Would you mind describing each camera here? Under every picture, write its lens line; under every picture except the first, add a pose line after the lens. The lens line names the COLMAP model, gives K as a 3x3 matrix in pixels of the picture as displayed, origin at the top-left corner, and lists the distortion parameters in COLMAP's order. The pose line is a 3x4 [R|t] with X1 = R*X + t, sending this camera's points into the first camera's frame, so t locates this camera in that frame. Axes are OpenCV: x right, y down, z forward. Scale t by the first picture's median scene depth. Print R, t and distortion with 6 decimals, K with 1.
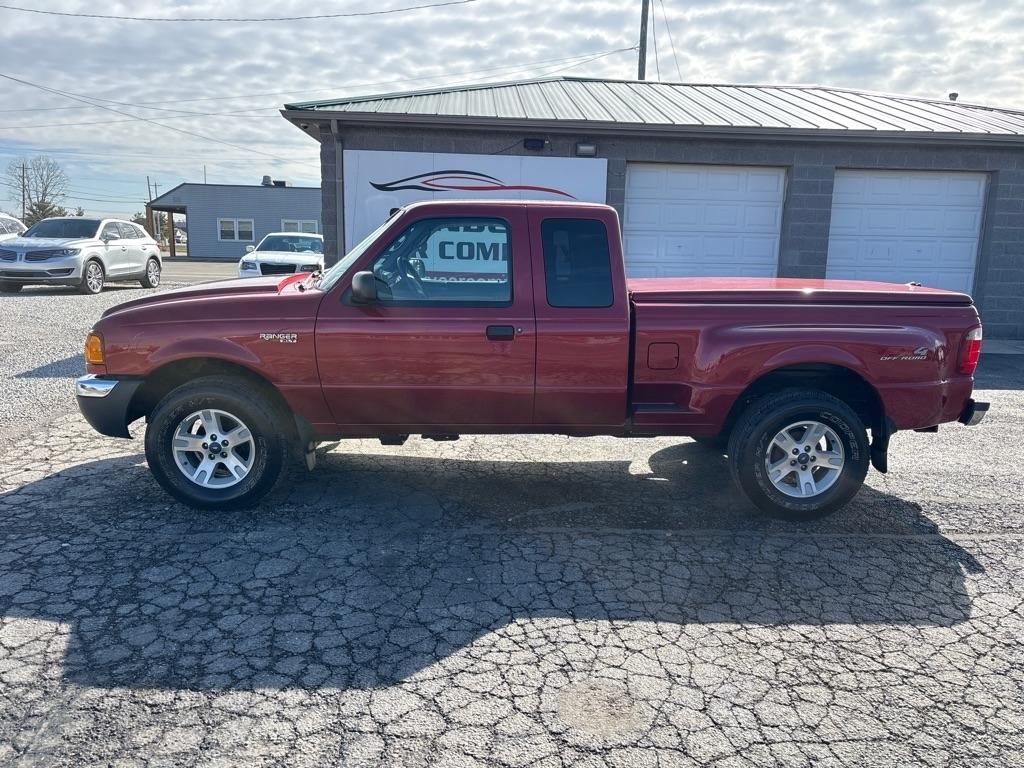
lens RADIAL K [[788.2, 0, 525.3], [0, 788.2, 387.3], [0, 0, 1]] dist [0.039031, -0.038317]
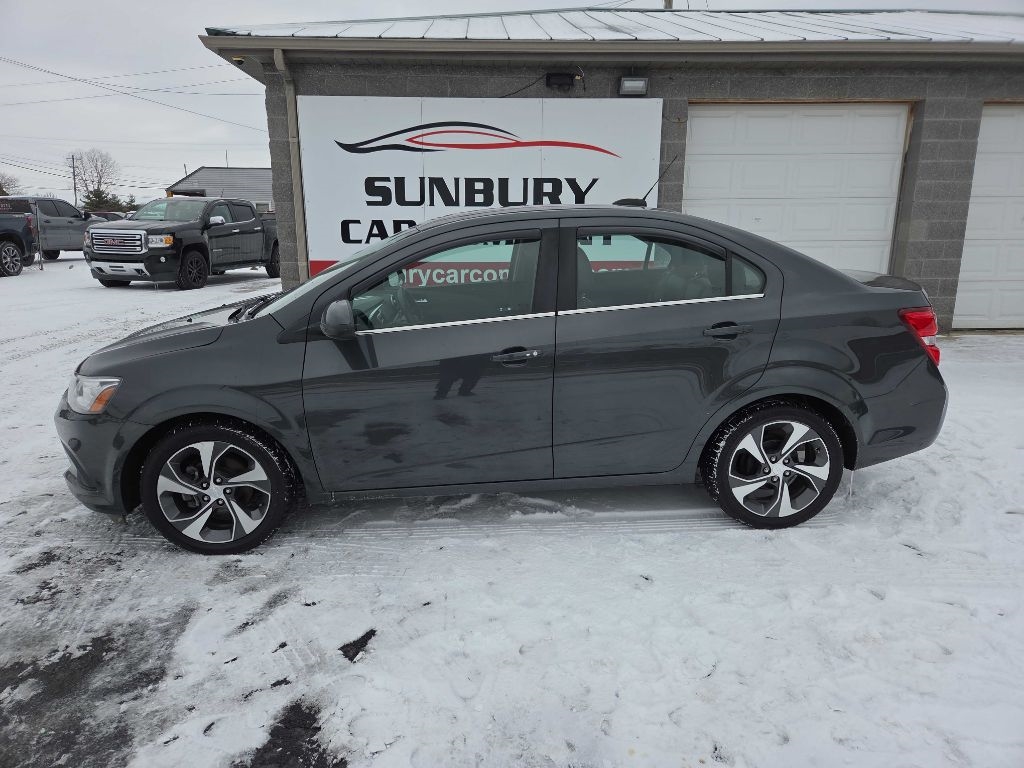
lens RADIAL K [[695.1, 0, 508.1], [0, 695.1, 382.3], [0, 0, 1]] dist [0.069406, -0.058870]
pose [[0.999204, -0.016227, -0.036436, -0.017452], [0.018031, 0.998599, 0.049750, -0.066076], [0.035578, -0.050368, 0.998097, 0.345502]]
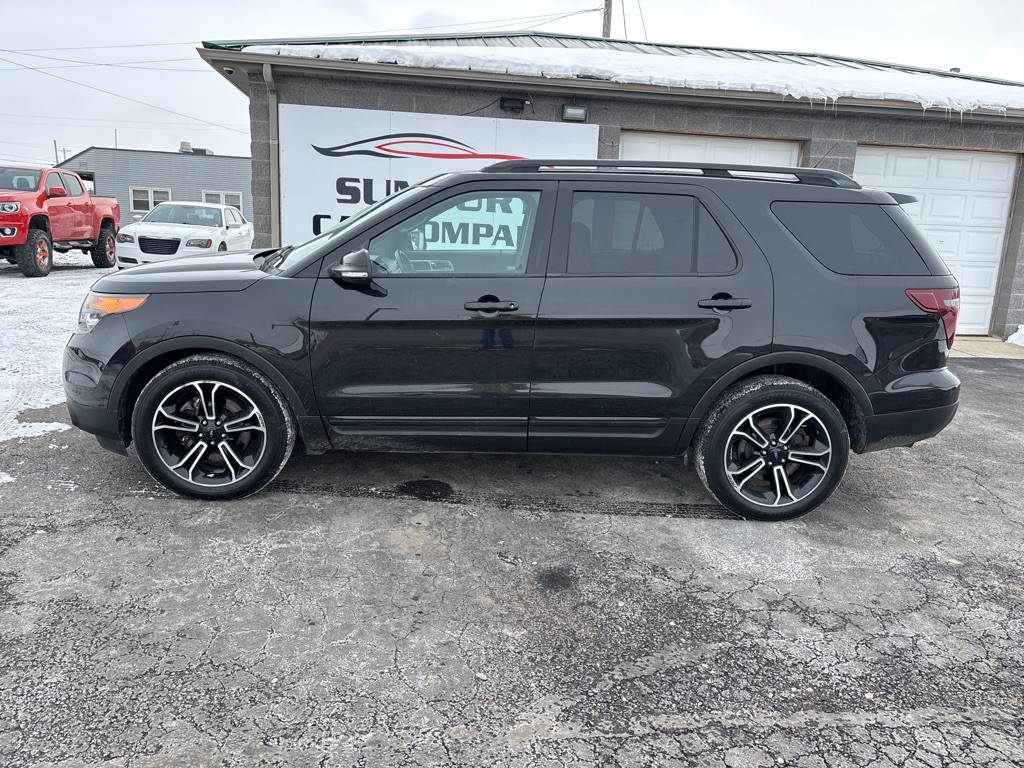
lens RADIAL K [[788.2, 0, 518.1], [0, 788.2, 386.5], [0, 0, 1]] dist [0.039031, -0.038317]
pose [[0.996796, 0.004065, 0.079888, -0.048271], [-0.006124, 0.999655, 0.025539, -0.032323], [-0.079757, -0.025946, 0.996477, 0.162097]]
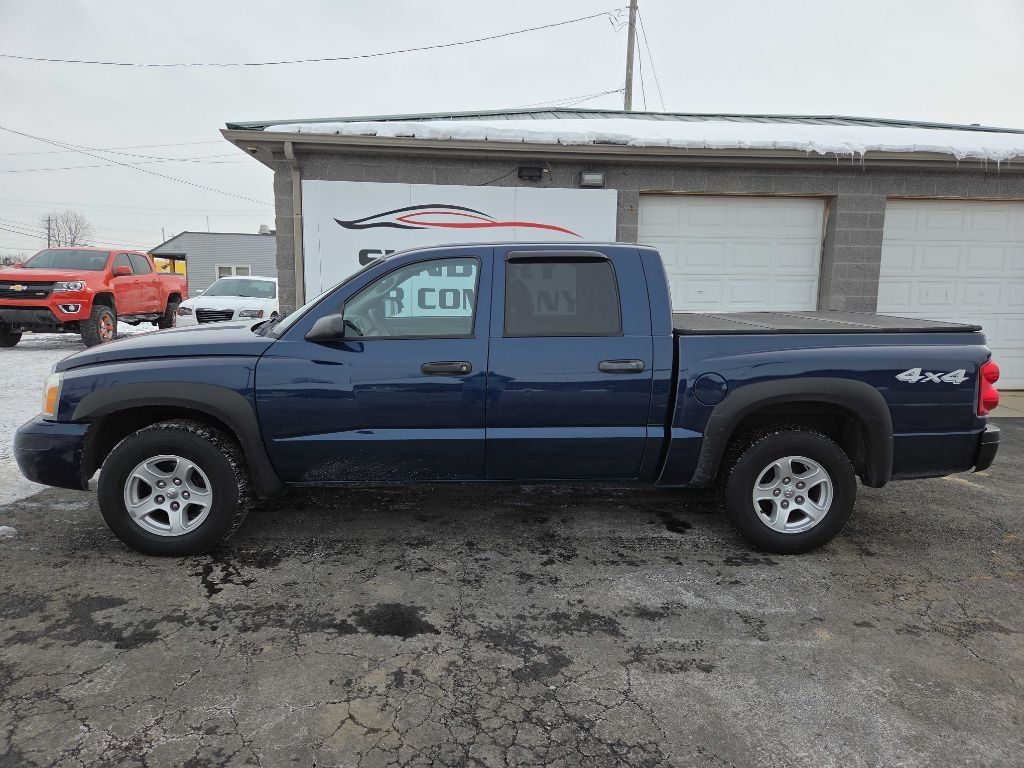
lens RADIAL K [[695.1, 0, 510.1], [0, 695.1, 379.5], [0, 0, 1]] dist [0.069406, -0.058870]
pose [[0.999930, -0.008493, 0.008293, -0.018553], [0.008865, 0.998907, -0.045899, -0.053831], [-0.007894, 0.045969, 0.998912, 0.266609]]
